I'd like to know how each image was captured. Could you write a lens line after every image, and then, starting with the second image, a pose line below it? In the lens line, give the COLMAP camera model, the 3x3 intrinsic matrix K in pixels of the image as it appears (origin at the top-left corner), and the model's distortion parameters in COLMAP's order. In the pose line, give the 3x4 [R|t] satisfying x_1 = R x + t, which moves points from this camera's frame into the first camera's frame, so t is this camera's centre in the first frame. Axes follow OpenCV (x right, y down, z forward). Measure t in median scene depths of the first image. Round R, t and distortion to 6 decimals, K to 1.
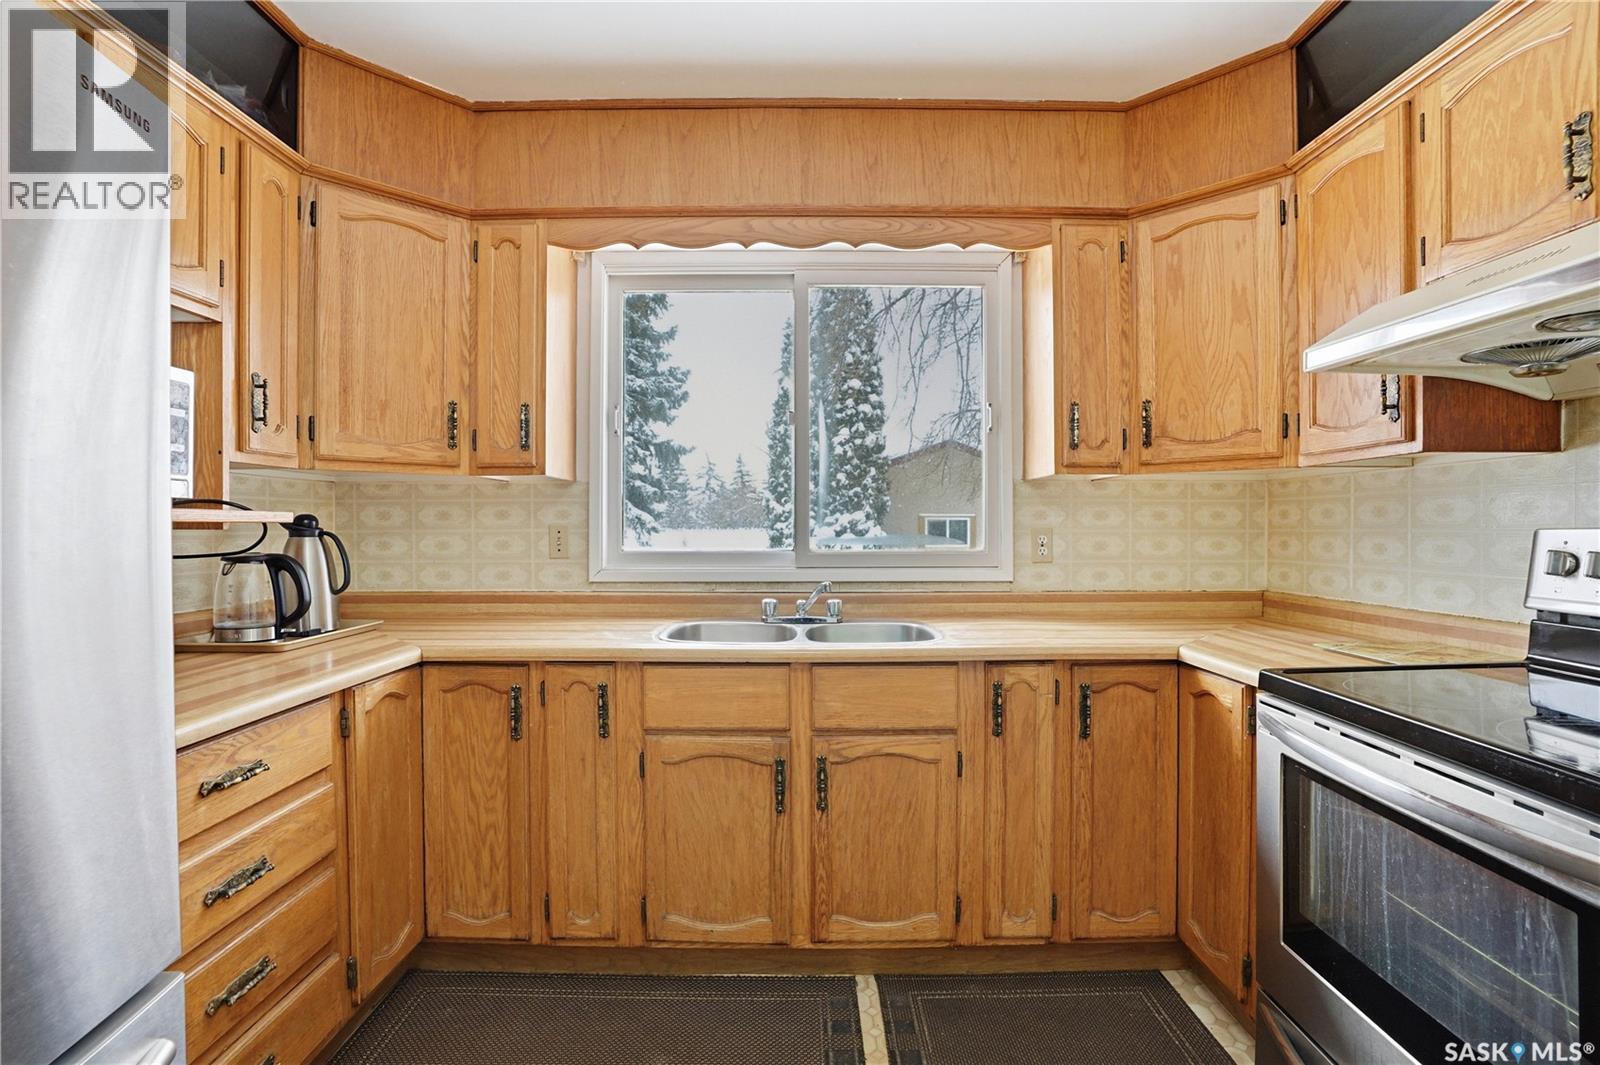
lens RADIAL K [[740.1, 0, 795.1], [0, 740.1, 528.2], [0, 0, 1]] dist [-0.074452, 0.028765]
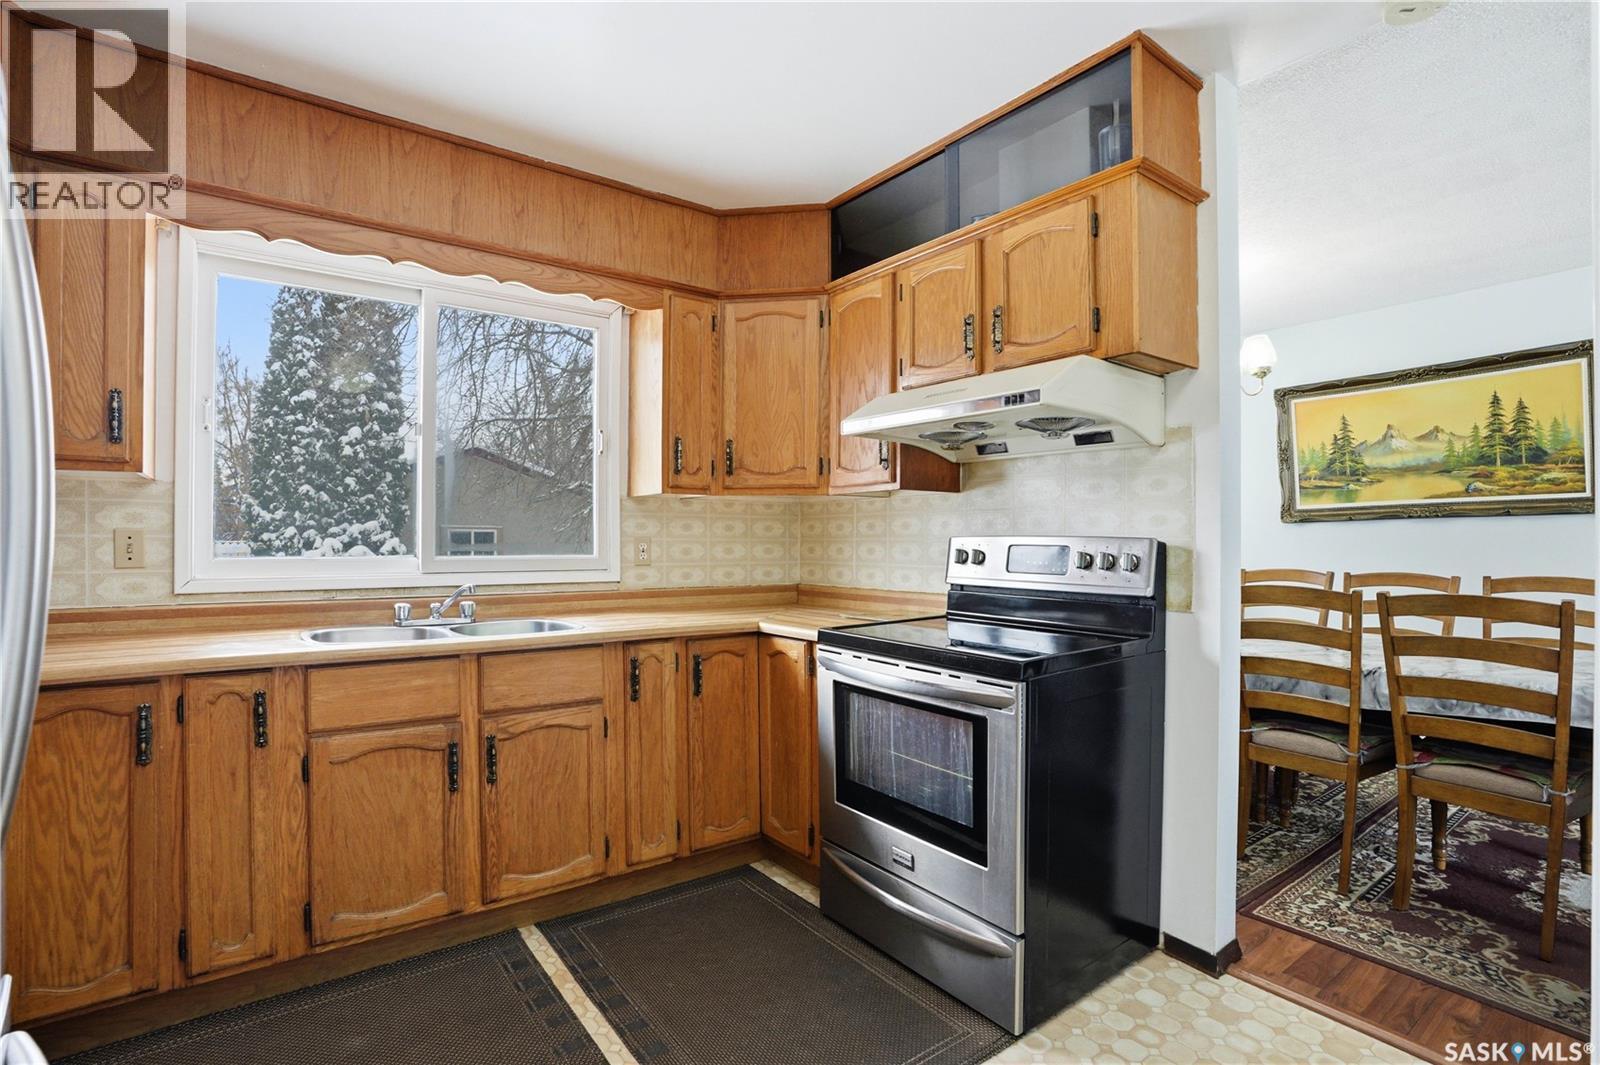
lens RADIAL K [[740.1, 0, 795.1], [0, 740.1, 528.2], [0, 0, 1]] dist [-0.074452, 0.028765]
pose [[0.812246, 0.012686, 0.583177, -0.238587], [-0.002644, 0.999833, -0.018067, 0.009859], [-0.583309, 0.013133, 0.812144, -0.187669]]
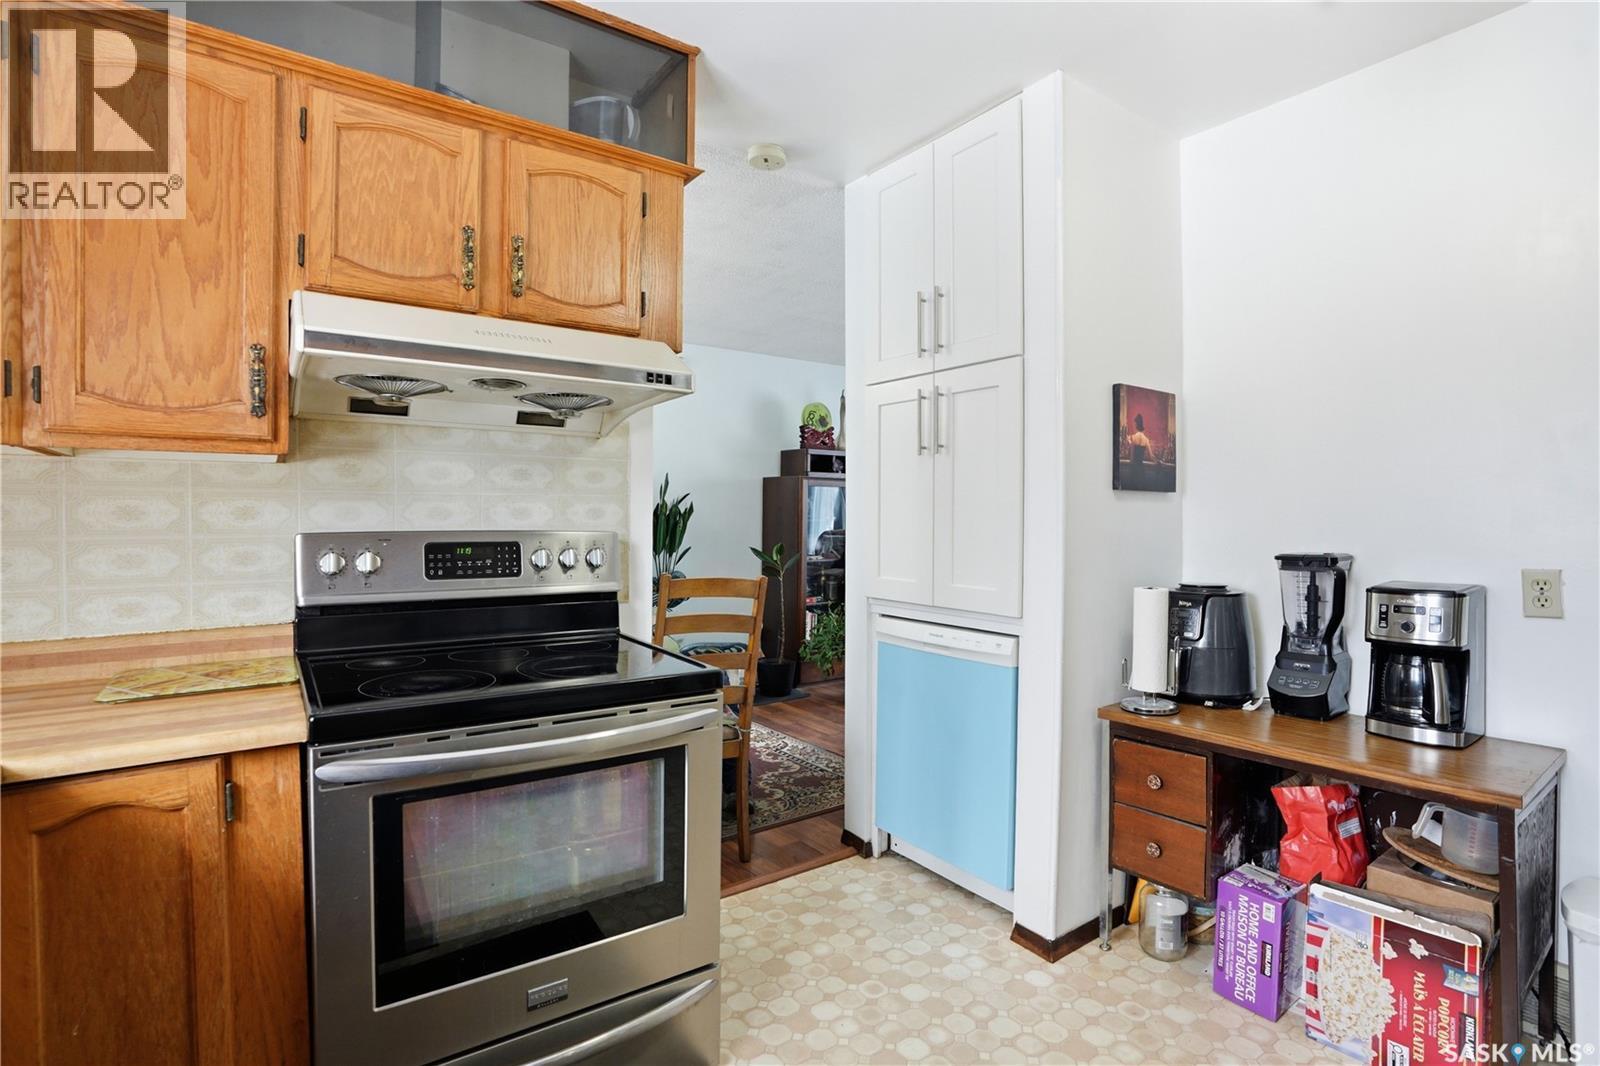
lens RADIAL K [[740.1, 0, 795.1], [0, 740.1, 528.7], [0, 0, 1]] dist [-0.074452, 0.028765]
pose [[-0.546957, -0.010869, 0.837090, -0.242672], [0.003397, 0.999879, 0.015203, -0.016723], [-0.837154, 0.011159, -0.546853, 0.770827]]
